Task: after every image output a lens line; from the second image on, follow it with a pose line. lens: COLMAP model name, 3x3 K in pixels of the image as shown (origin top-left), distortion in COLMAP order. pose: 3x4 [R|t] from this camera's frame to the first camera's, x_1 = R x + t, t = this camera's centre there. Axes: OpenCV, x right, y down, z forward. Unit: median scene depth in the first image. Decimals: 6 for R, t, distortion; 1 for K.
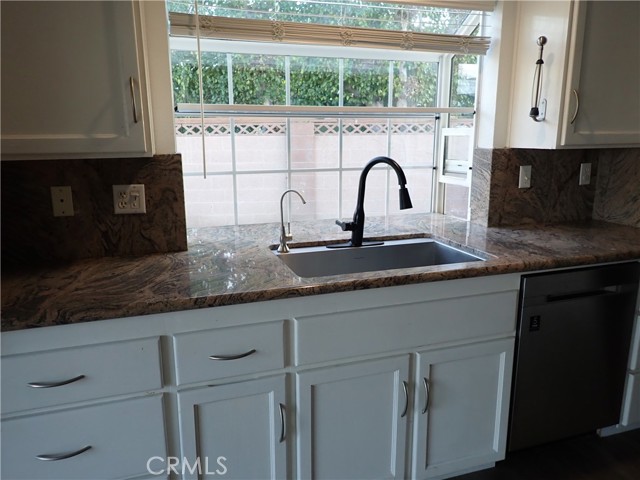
lens RADIAL K [[476.0, 0, 315.9], [0, 476.0, 239.3], [0, 0, 1]] dist [0.009057, -0.005913]
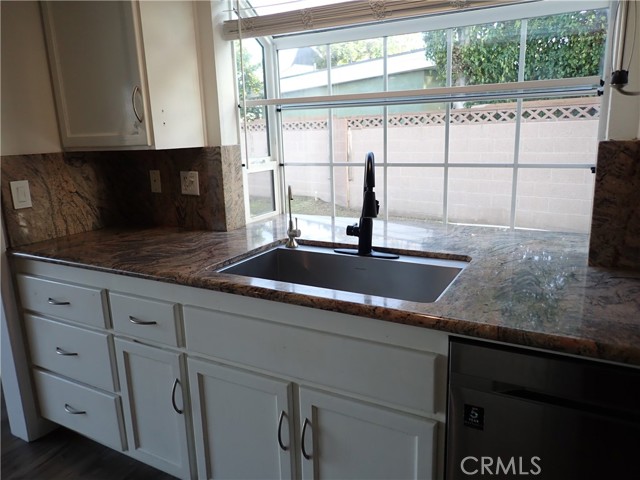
lens RADIAL K [[476.0, 0, 316.0], [0, 476.0, 238.3], [0, 0, 1]] dist [0.009057, -0.005913]
pose [[0.675775, 0.148944, -0.721903, 0.674147], [-0.129887, 0.988109, 0.082280, -0.078650], [0.725574, 0.038163, 0.687085, 0.357086]]
